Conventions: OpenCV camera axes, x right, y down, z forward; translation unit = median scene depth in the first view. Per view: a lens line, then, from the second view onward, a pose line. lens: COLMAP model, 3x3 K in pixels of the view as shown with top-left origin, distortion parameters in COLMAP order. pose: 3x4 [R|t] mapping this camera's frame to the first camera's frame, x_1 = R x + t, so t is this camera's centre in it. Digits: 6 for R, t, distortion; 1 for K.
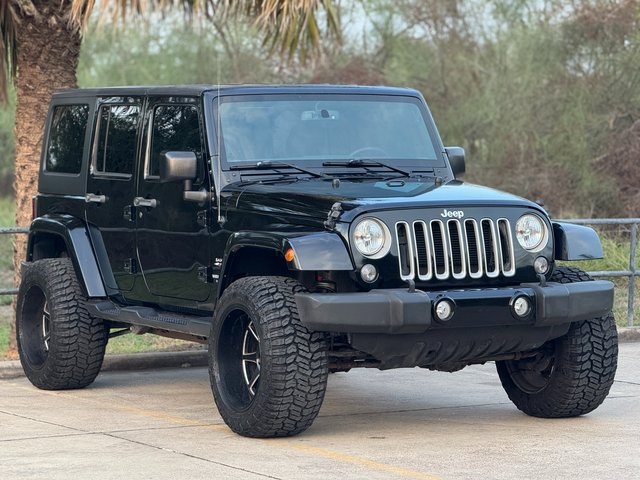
lens RADIAL K [[2260.7, 0, 320.0], [0, 2260.7, 240.0], [0, 0, 1]] dist [0.106056, 0.044886]
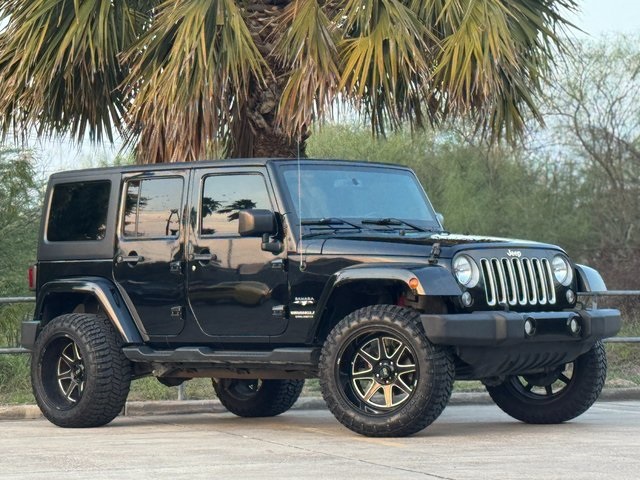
lens RADIAL K [[2168.0, 0, 320.0], [0, 2168.0, 240.0], [0, 0, 1]] dist [-0.006454, 0.734268]
pose [[0.952468, -0.001389, 0.304636, -0.402285], [0.024534, 0.997091, -0.072161, 0.063881], [-0.303650, 0.076205, 0.949731, -0.101024]]
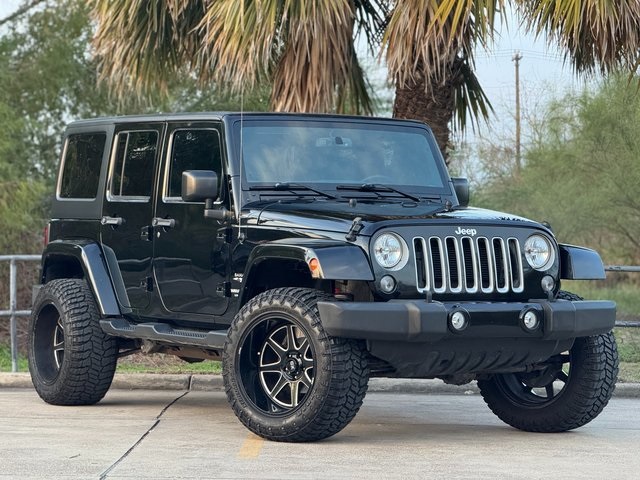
lens RADIAL K [[2260.7, 0, 320.0], [0, 2260.7, 240.0], [0, 0, 1]] dist [0.106056, 0.044886]
pose [[0.999302, 0.021983, 0.030208, -0.040568], [-0.020712, 0.998914, -0.041742, 0.037311], [-0.031093, 0.041088, 0.998672, -0.048849]]
